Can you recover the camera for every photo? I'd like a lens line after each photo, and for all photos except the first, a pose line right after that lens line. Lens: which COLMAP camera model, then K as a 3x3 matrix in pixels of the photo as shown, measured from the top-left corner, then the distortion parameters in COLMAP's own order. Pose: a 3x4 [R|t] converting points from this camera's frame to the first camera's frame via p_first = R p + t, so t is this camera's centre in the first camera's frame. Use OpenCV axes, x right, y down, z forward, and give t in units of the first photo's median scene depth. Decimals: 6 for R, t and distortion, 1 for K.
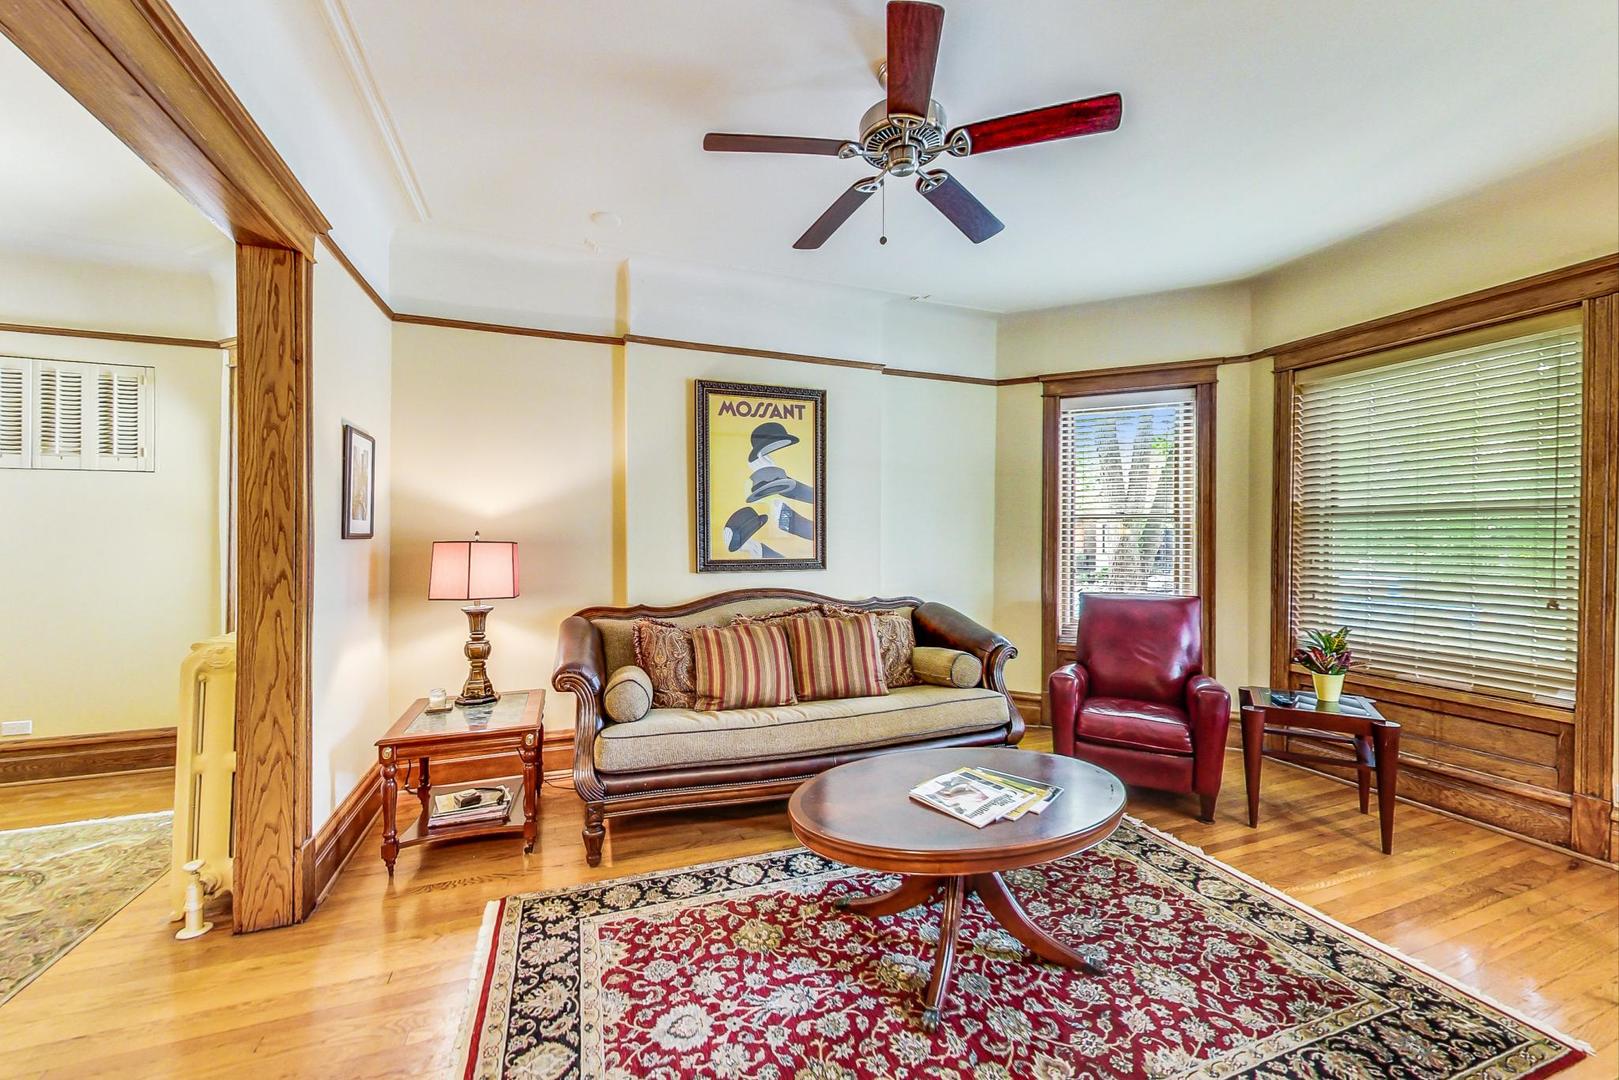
lens RADIAL K [[626.5, 0, 812.8], [0, 626.5, 533.6], [0, 0, 1]] dist [0.002379, -0.000181]
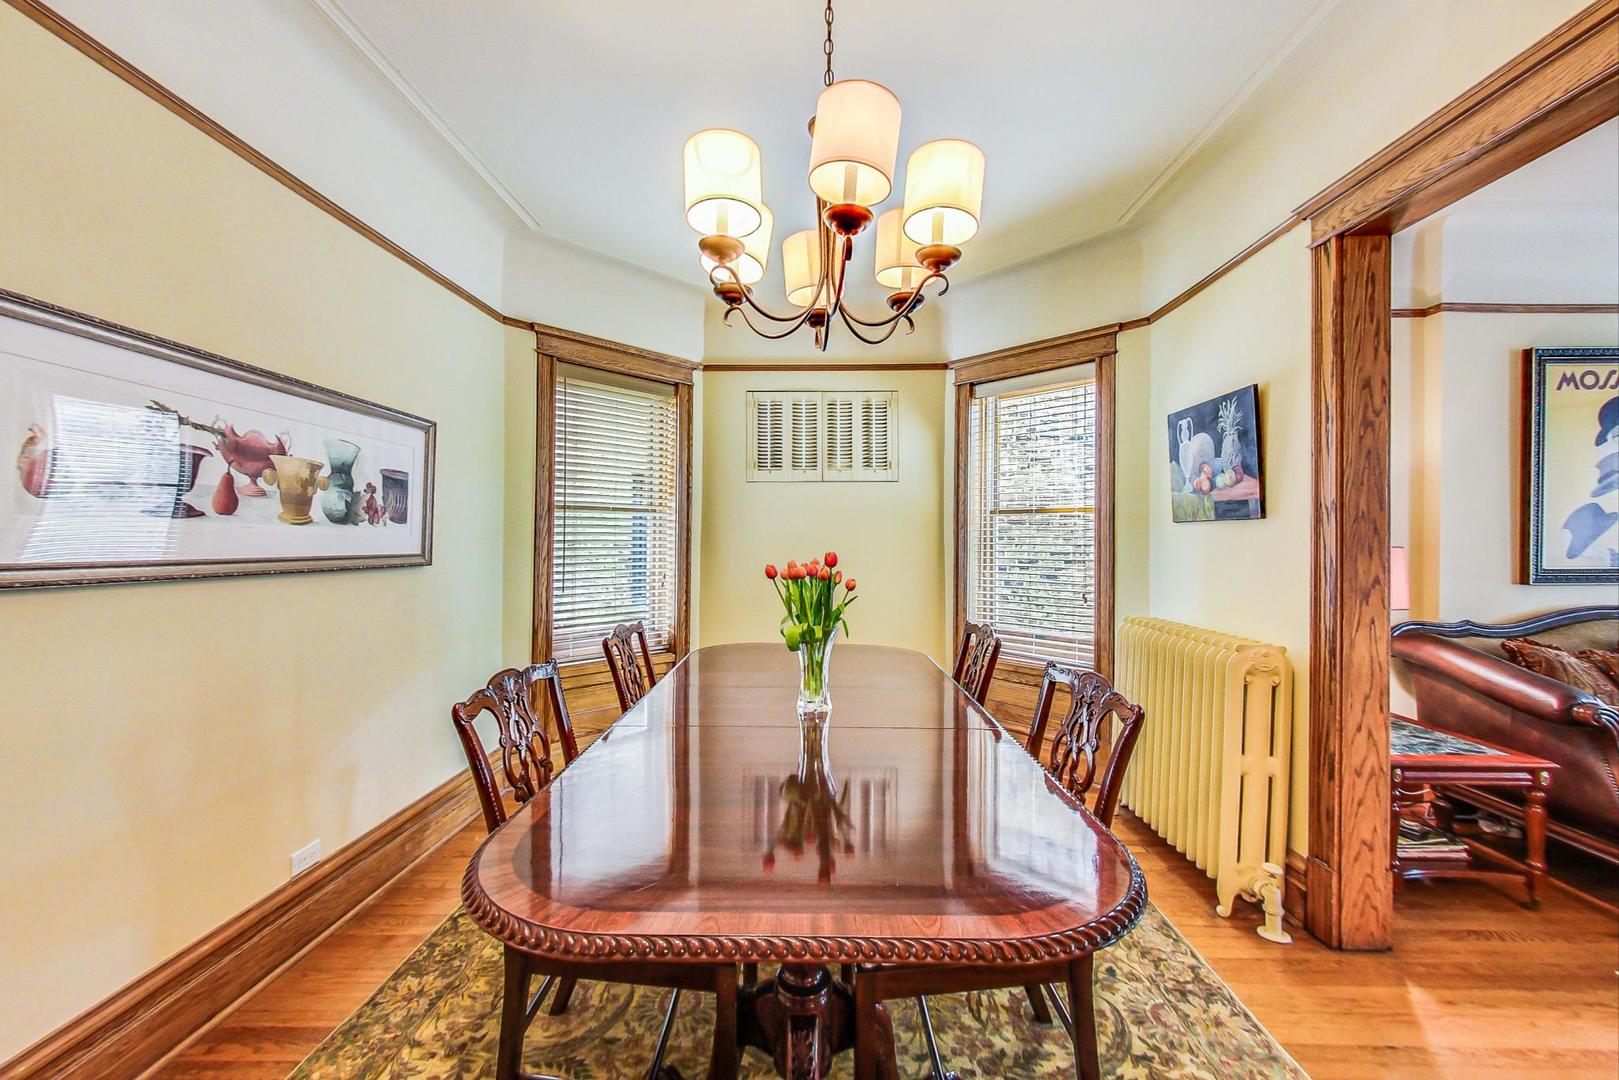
lens RADIAL K [[626.5, 0, 820.4], [0, 626.5, 541.4], [0, 0, 1]] dist [0.002379, -0.000181]
pose [[0.927738, 0.003573, -0.373214, -1.265165], [-0.000245, 0.999960, 0.008962, -0.000767], [0.373231, -0.008223, 0.927702, -0.188373]]
